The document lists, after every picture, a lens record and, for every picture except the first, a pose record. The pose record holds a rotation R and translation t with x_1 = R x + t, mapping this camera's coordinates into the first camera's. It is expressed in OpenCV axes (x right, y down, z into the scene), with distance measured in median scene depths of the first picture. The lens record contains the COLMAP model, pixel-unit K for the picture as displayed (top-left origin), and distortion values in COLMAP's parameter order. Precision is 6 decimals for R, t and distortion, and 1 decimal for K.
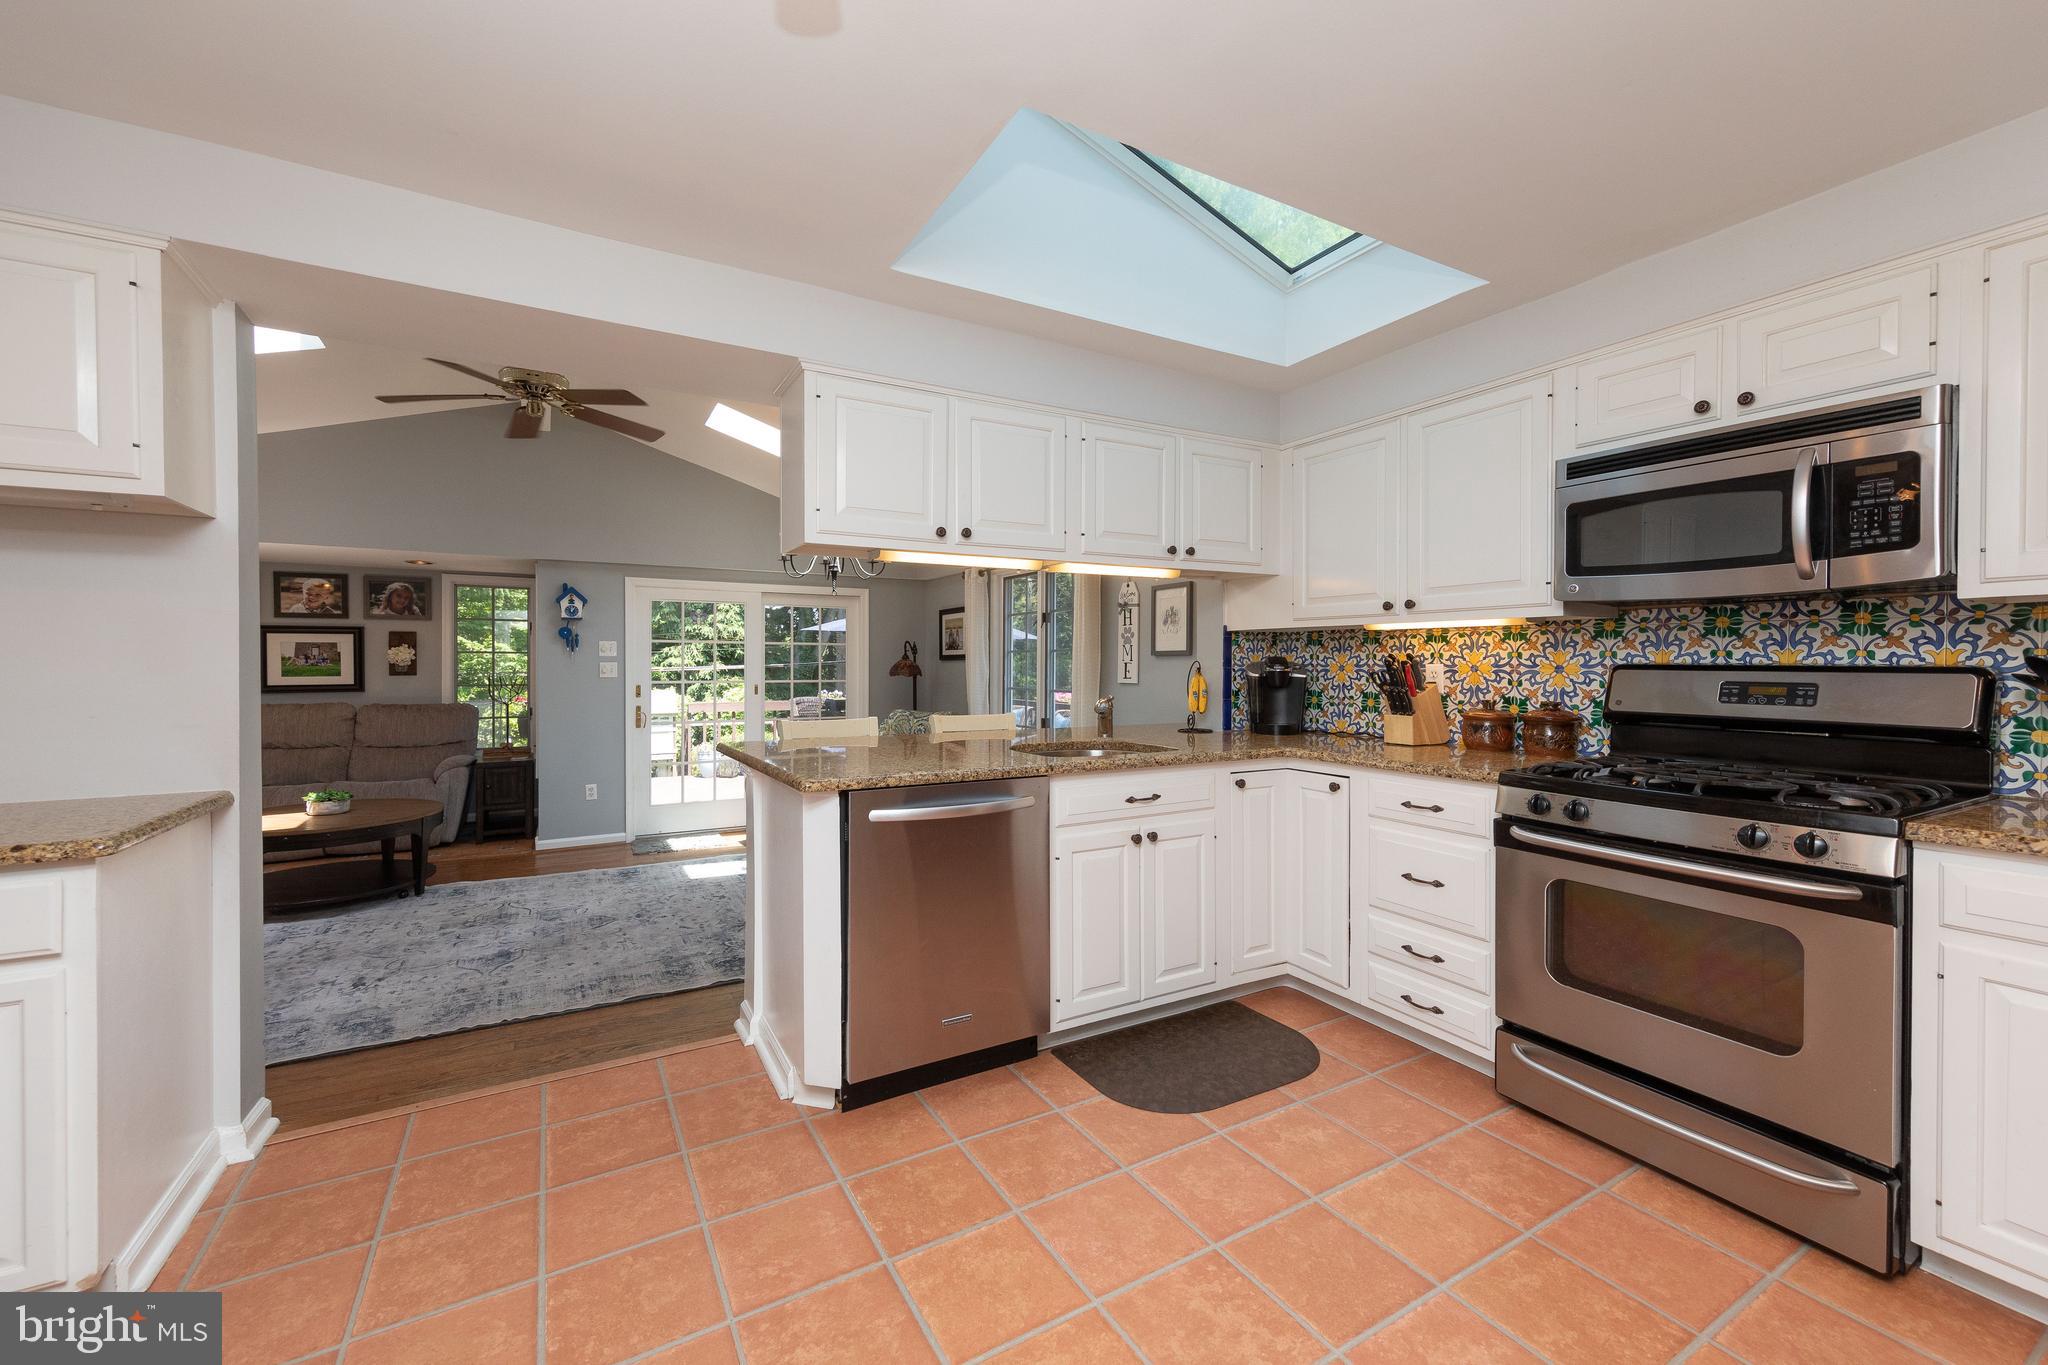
lens RADIAL K [[837.3, 0, 1069.7], [0, 837.3, 670.1], [0, 0, 1]] dist [0.020046, -0.000051]
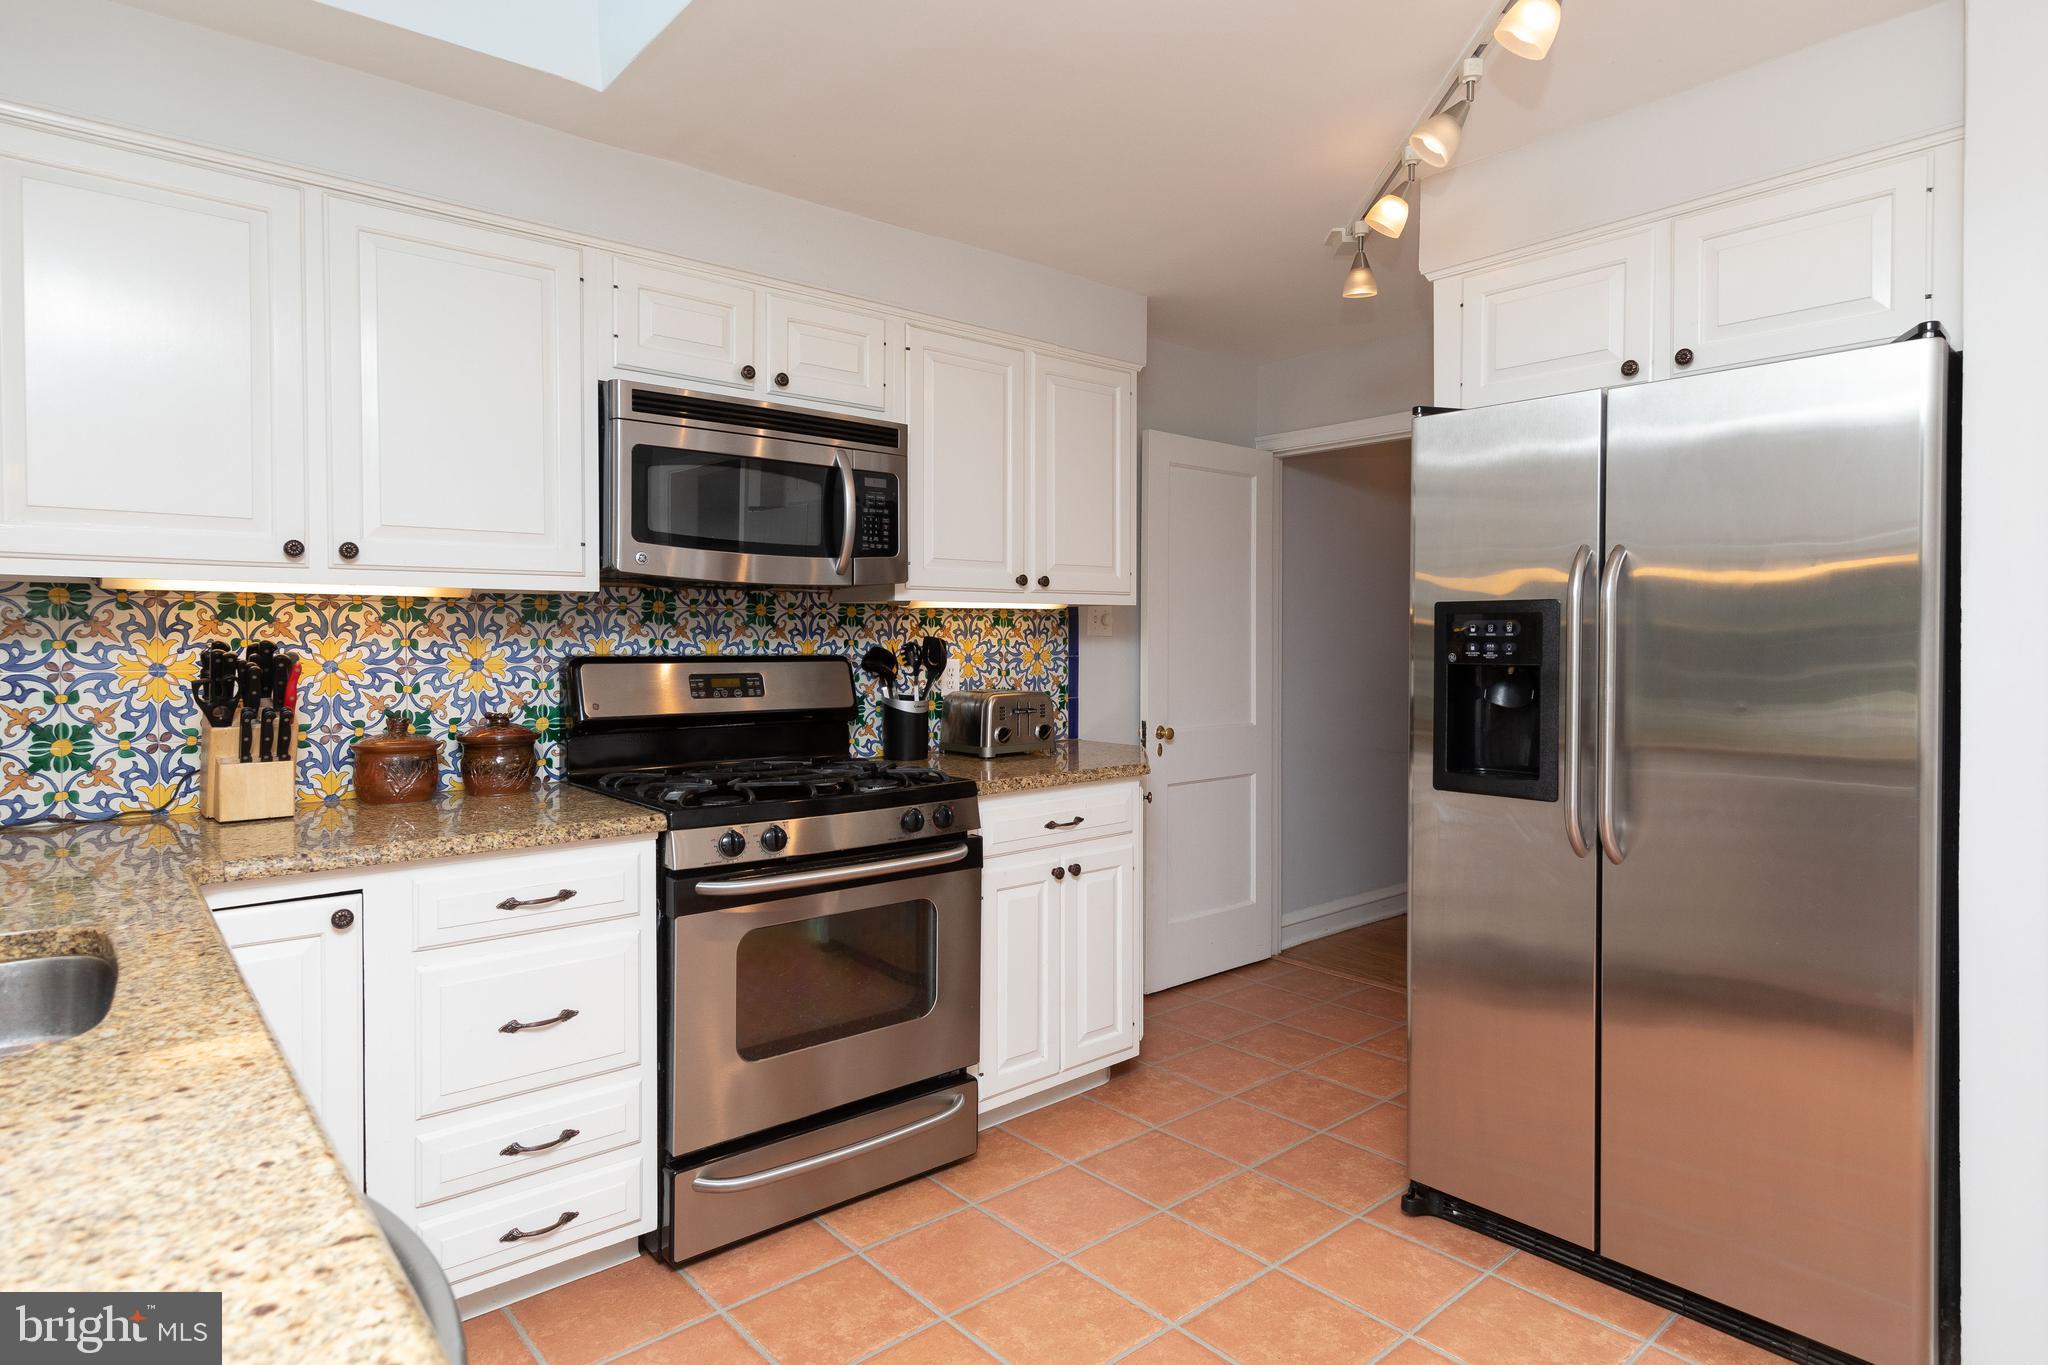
lens RADIAL K [[1110.2, 0, 1049.7], [0, 1110.2, 648.3], [0, 0, 1]] dist [-0.016714, 0.000314]
pose [[-0.166324, 0.000115, 0.986071, -0.387818], [0.017059, 0.999851, 0.002761, -0.009352], [-0.985924, 0.017280, -0.166302, 0.719146]]
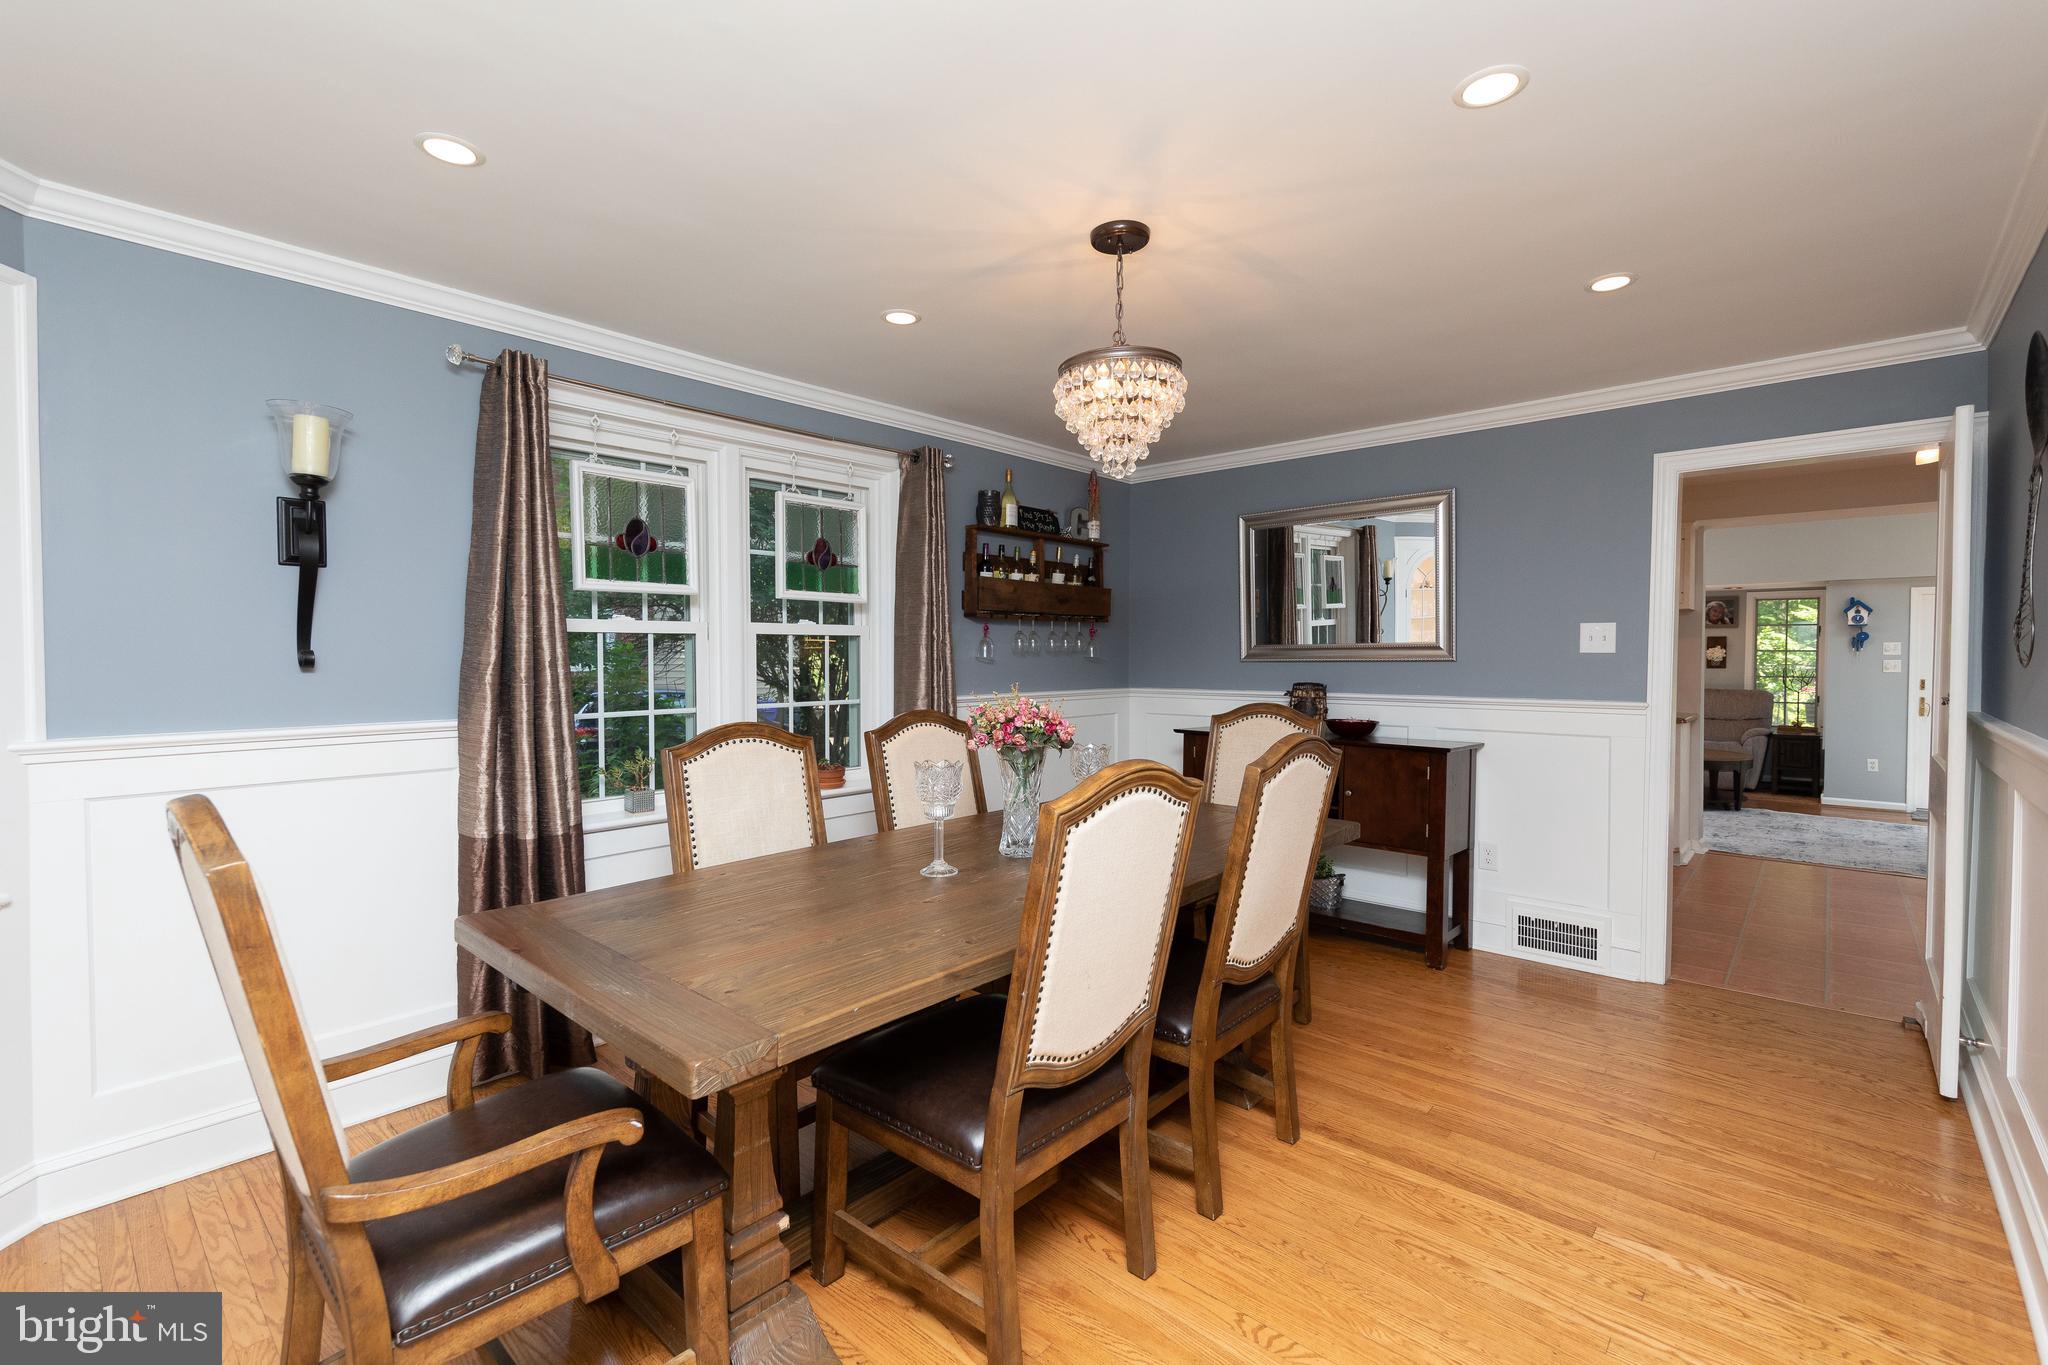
lens RADIAL K [[892.8, 0, 1026.4], [0, 892.8, 675.8], [0, 0, 1]] dist [0.004039, 0.000274]
pose [[0.277627, 0.021318, -0.960452, 1.052905], [-0.005925, 0.999773, 0.020478, -0.016376], [0.960671, 0.000005, 0.277690, -1.688273]]
